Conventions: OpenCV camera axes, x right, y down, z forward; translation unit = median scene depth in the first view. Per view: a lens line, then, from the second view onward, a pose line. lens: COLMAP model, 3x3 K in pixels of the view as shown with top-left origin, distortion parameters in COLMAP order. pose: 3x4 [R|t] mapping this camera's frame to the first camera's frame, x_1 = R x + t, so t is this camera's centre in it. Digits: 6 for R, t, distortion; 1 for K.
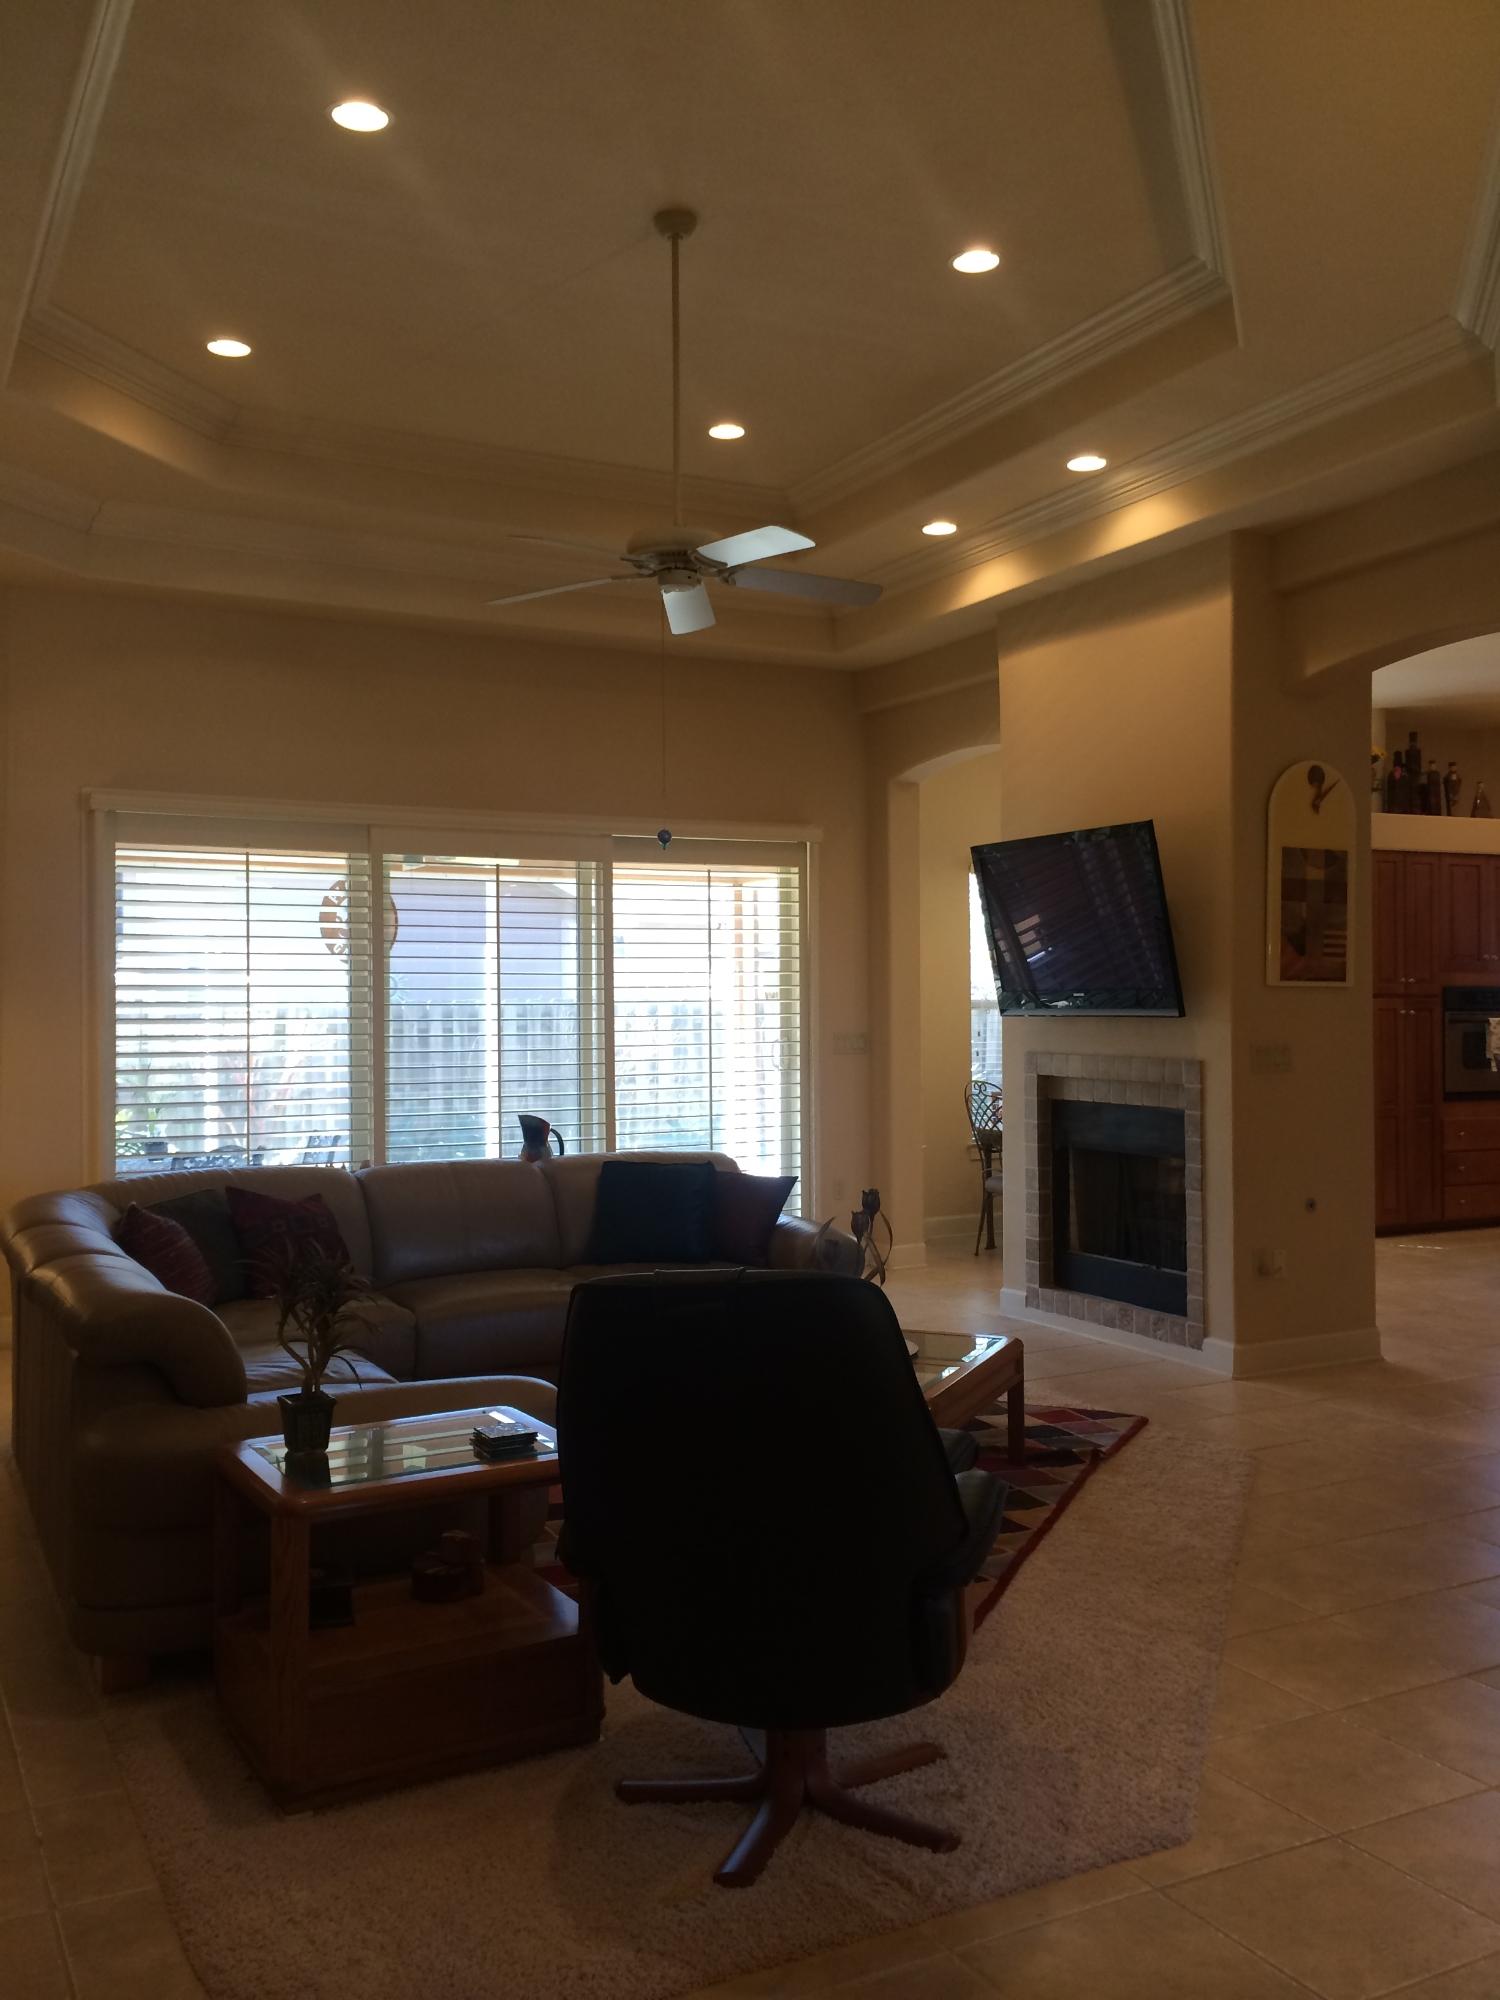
lens RADIAL K [[1725.1, 0, 758.0], [0, 1725.1, 1016.7], [0, 0, 1]] dist [0.089674, -0.135471]
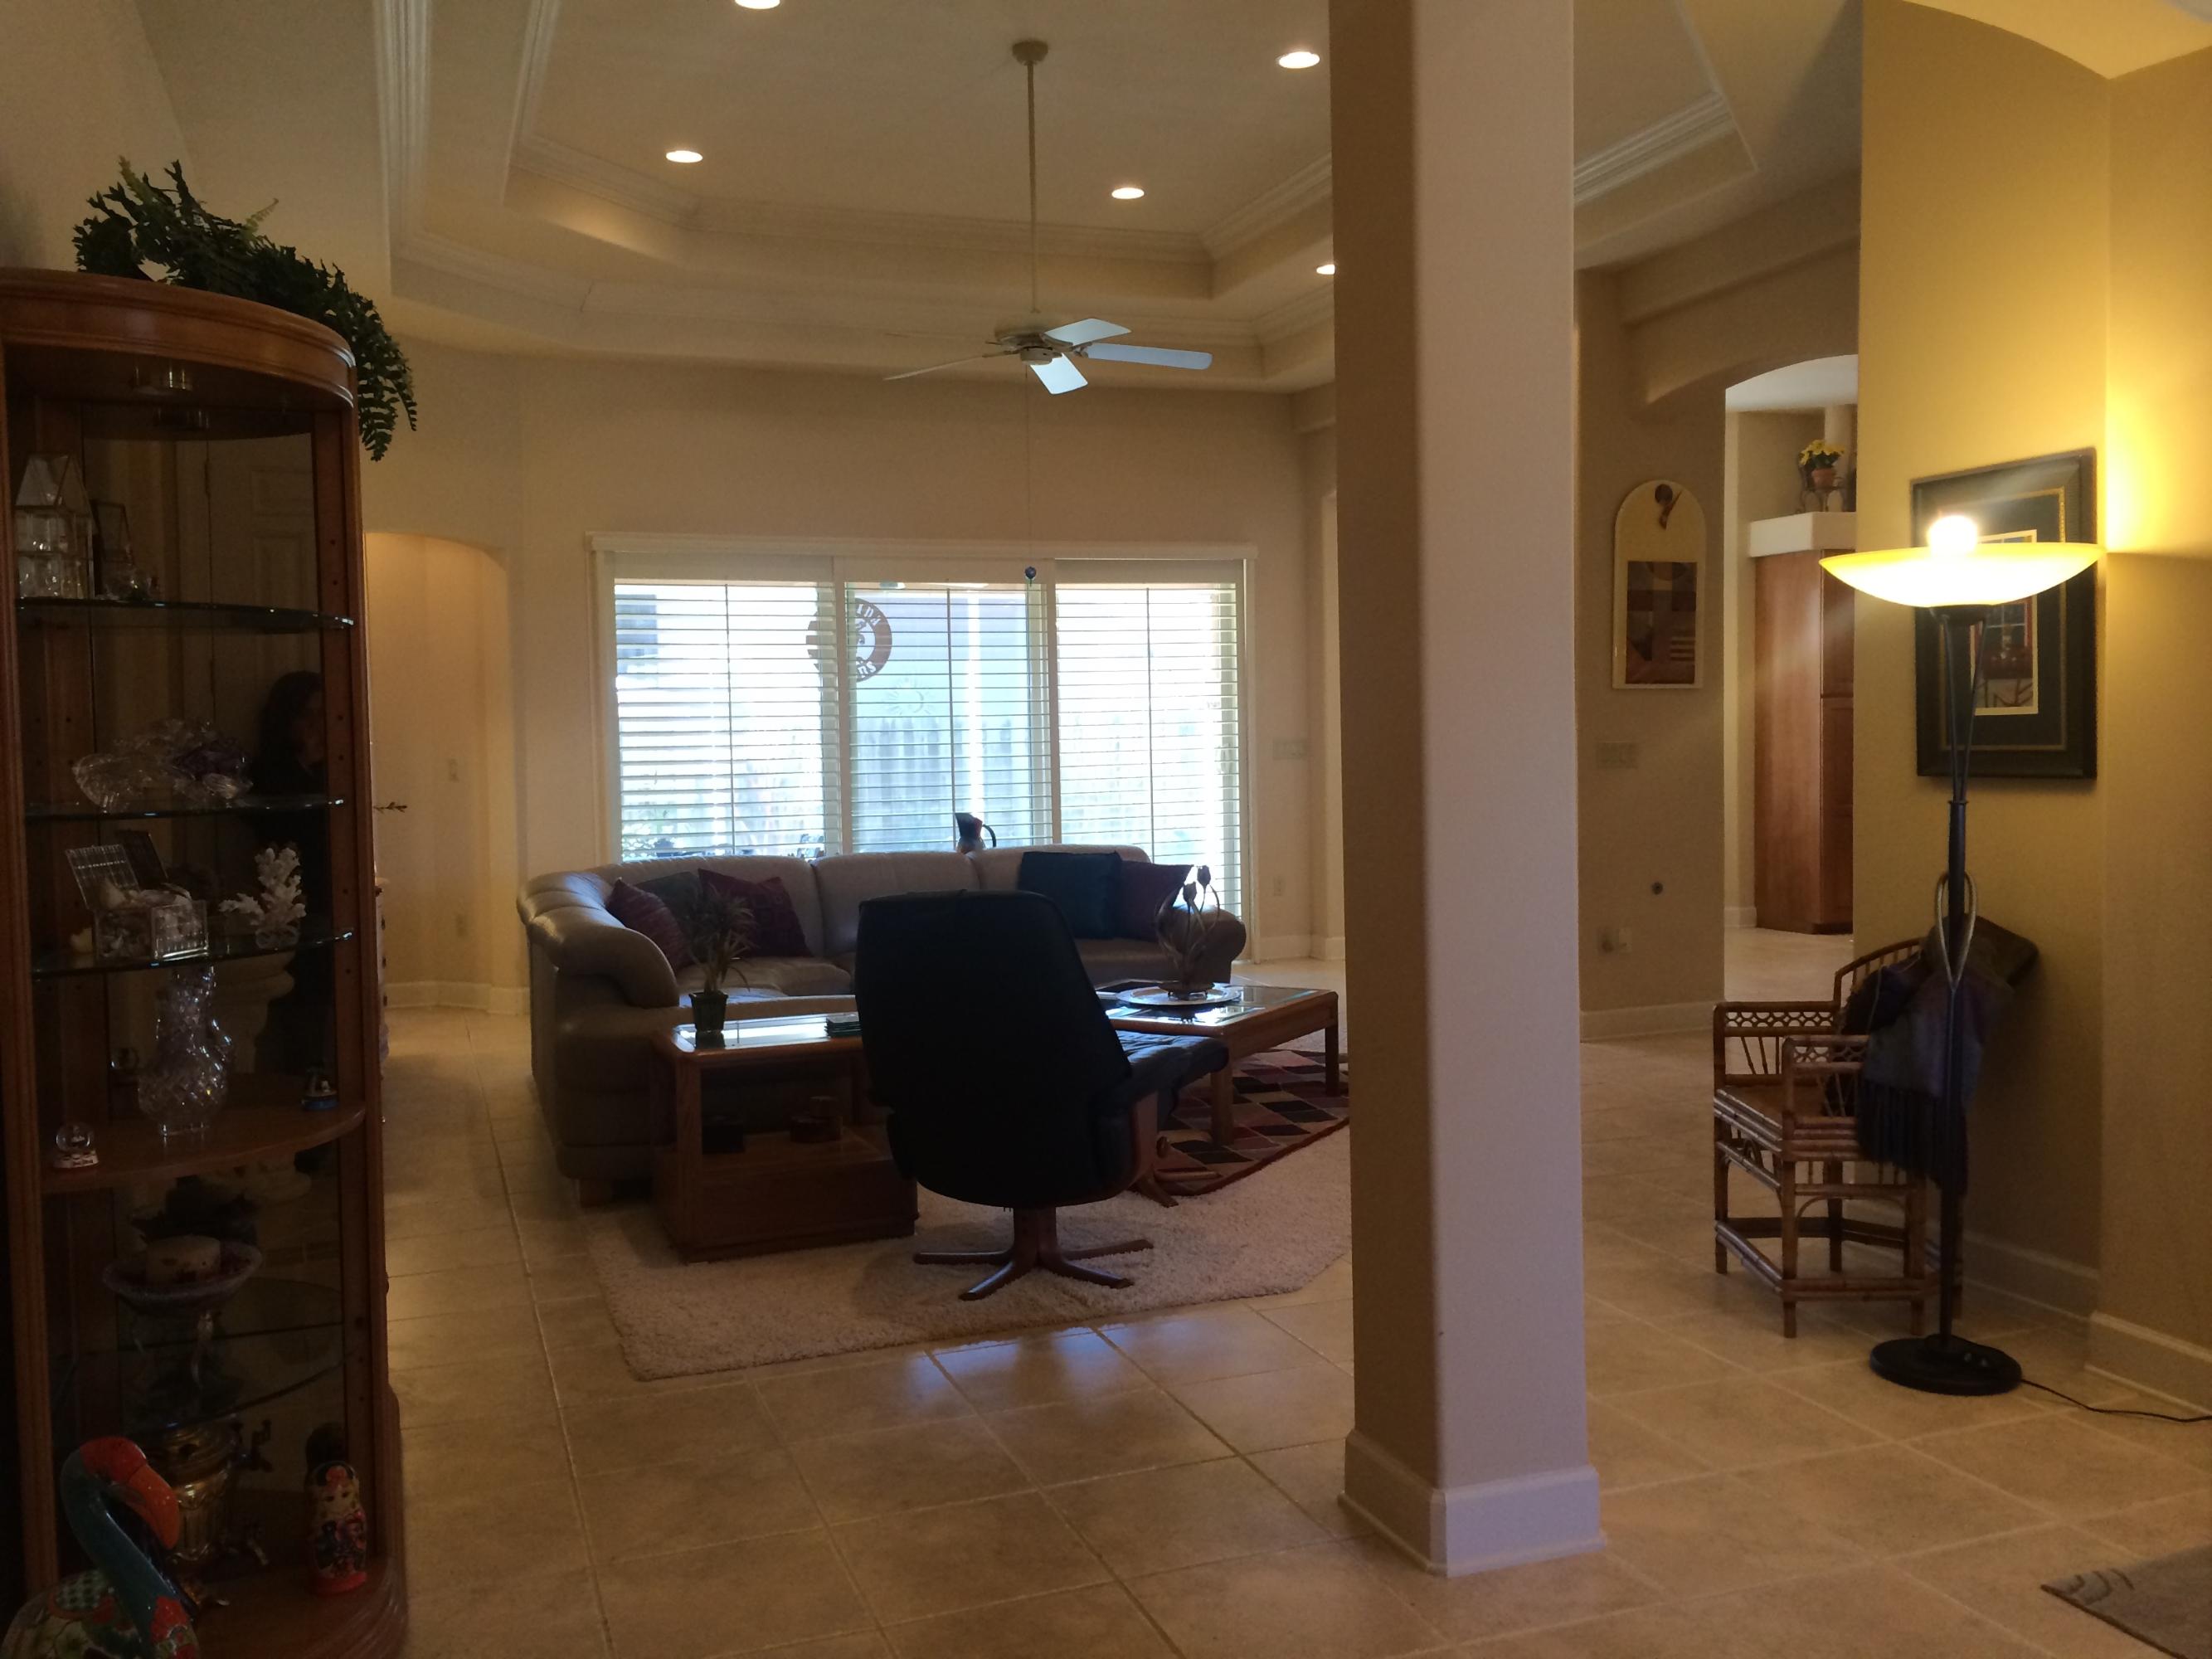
lens RADIAL K [[1897.8, 0, 1109.1], [0, 1897.8, 837.8], [0, 0, 1]] dist [0.056277, -0.002020]
pose [[0.991432, -0.004643, -0.130541, 0.130205], [0.011975, 0.998390, 0.055436, 0.005549], [0.130074, -0.056525, 0.989892, -0.234635]]
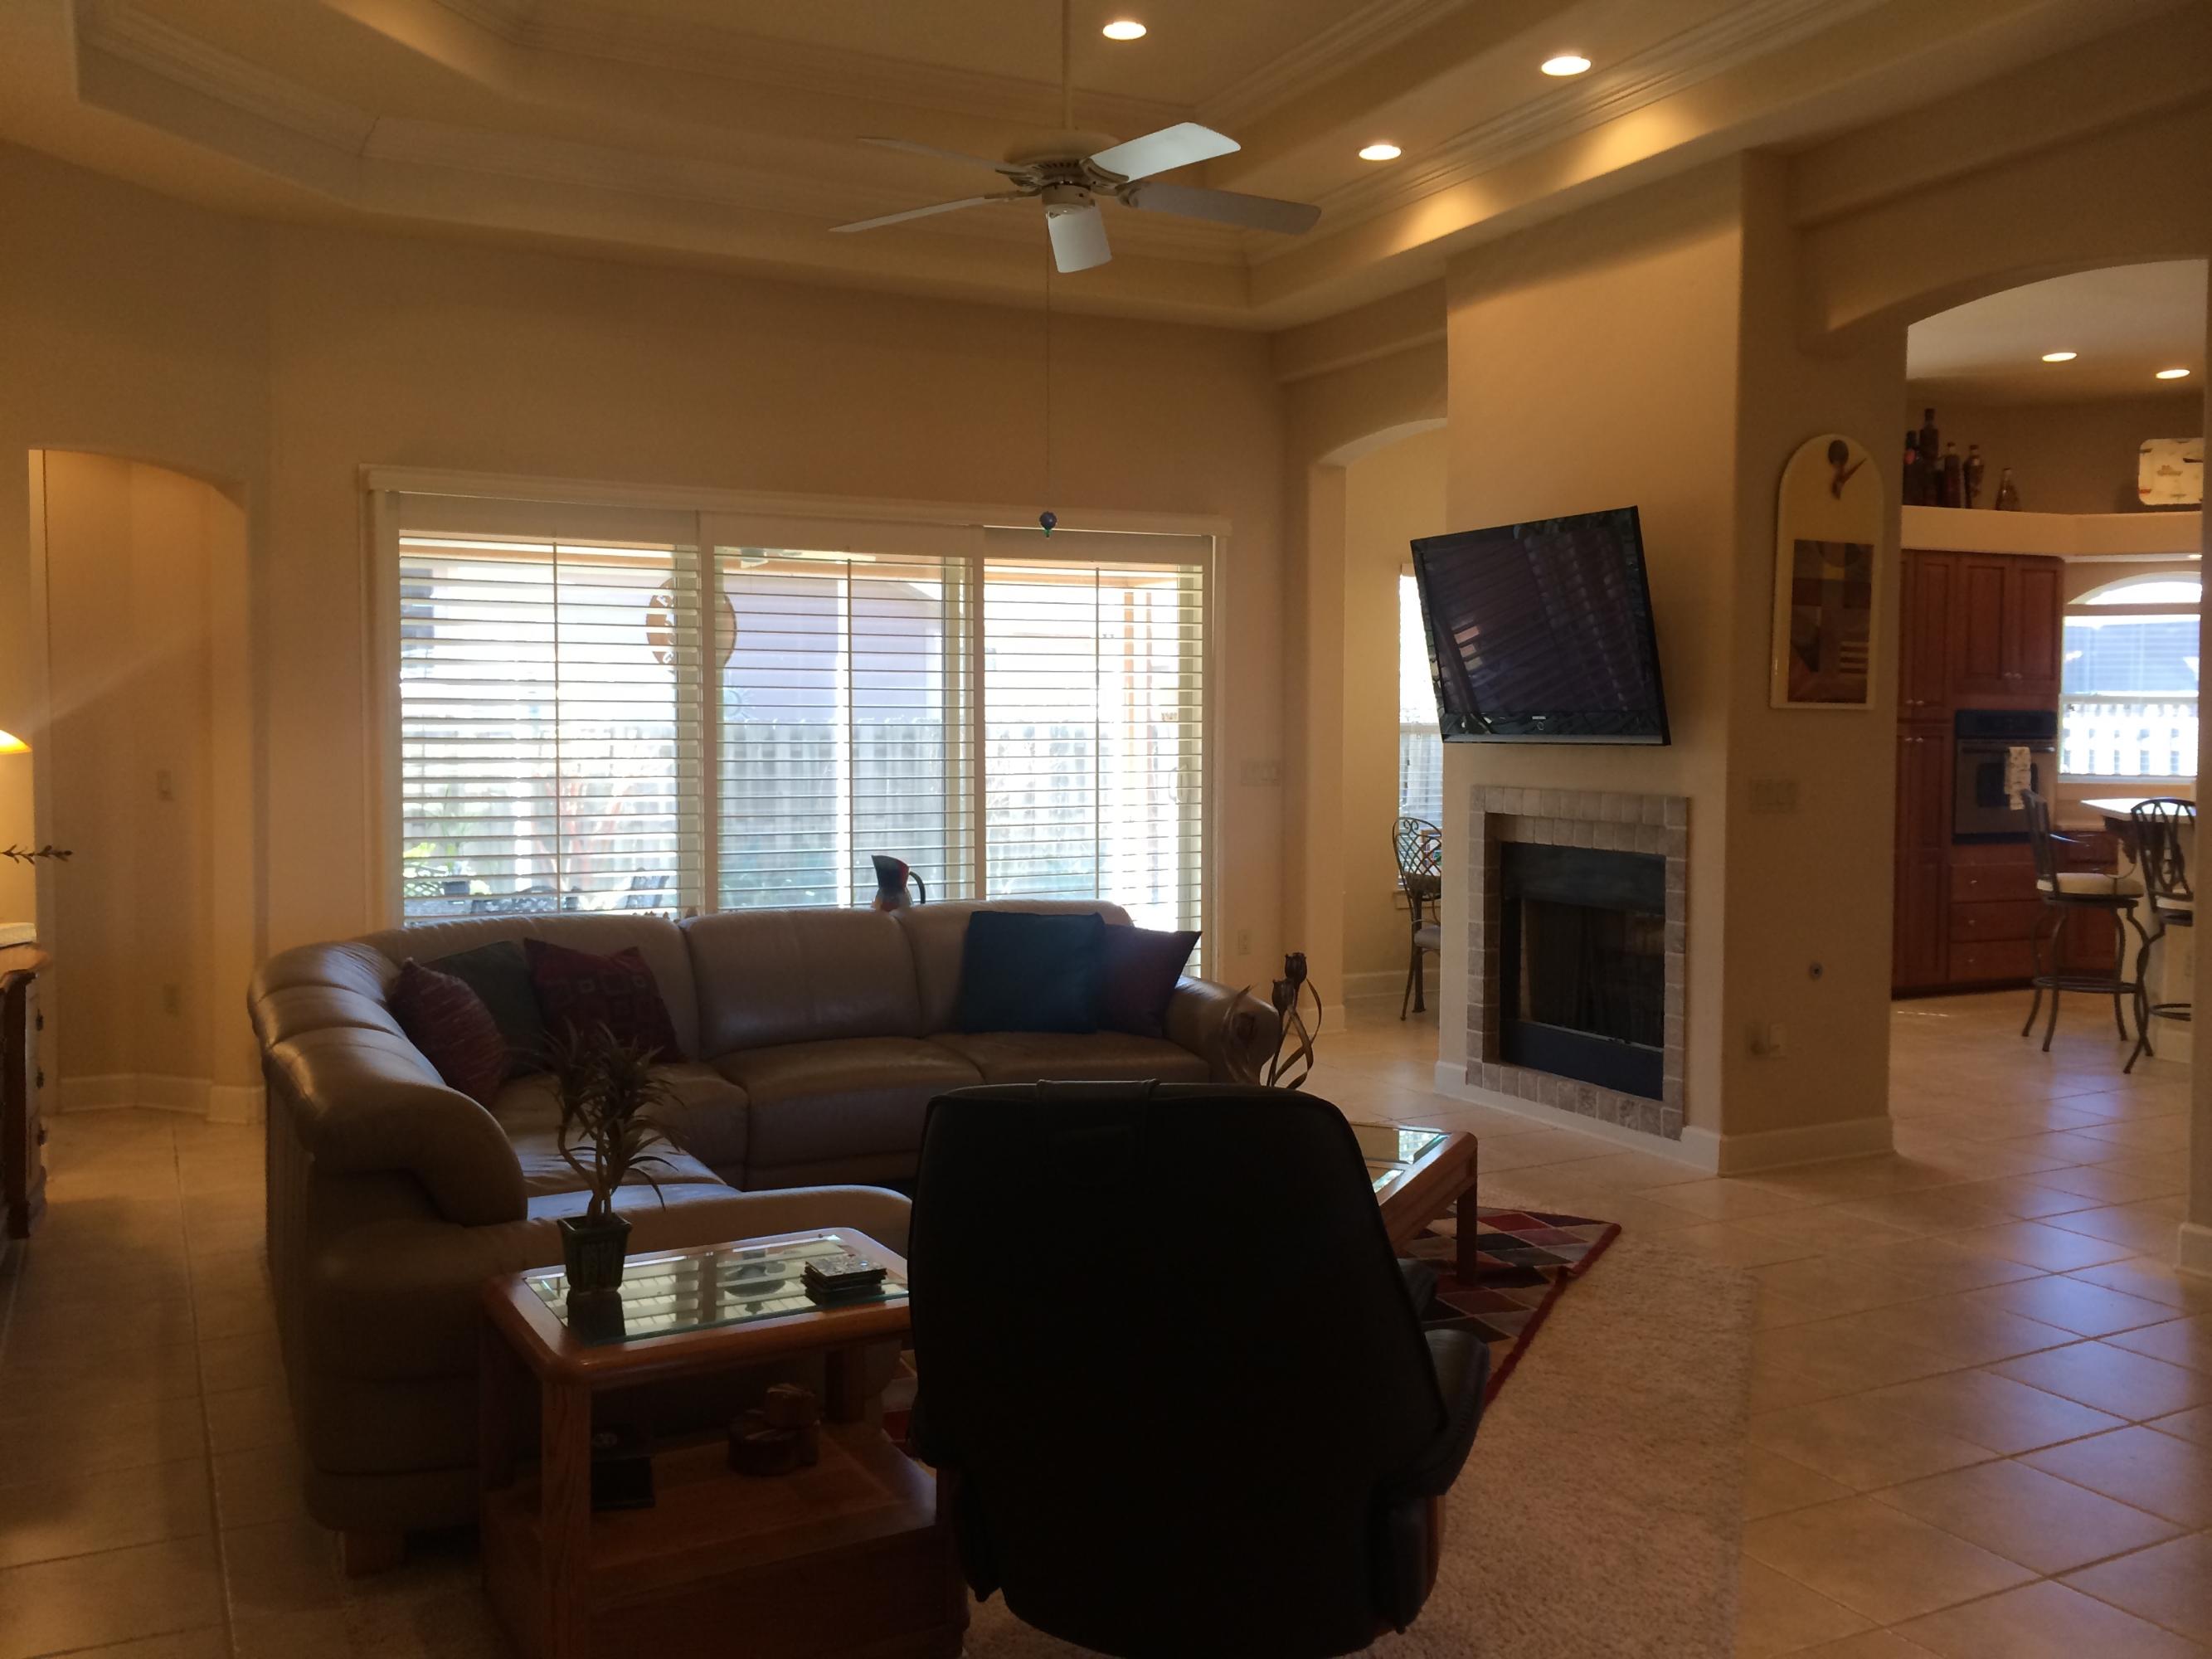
lens RADIAL K [[1908.0, 0, 1100.1], [0, 1908.0, 822.6], [0, 0, 1]] dist [0.089674, -0.135471]
pose [[0.999705, 0.008112, -0.022880, -0.005618], [-0.007112, 0.999030, 0.043452, -0.000851], [0.023210, -0.043276, 0.998793, 0.070399]]
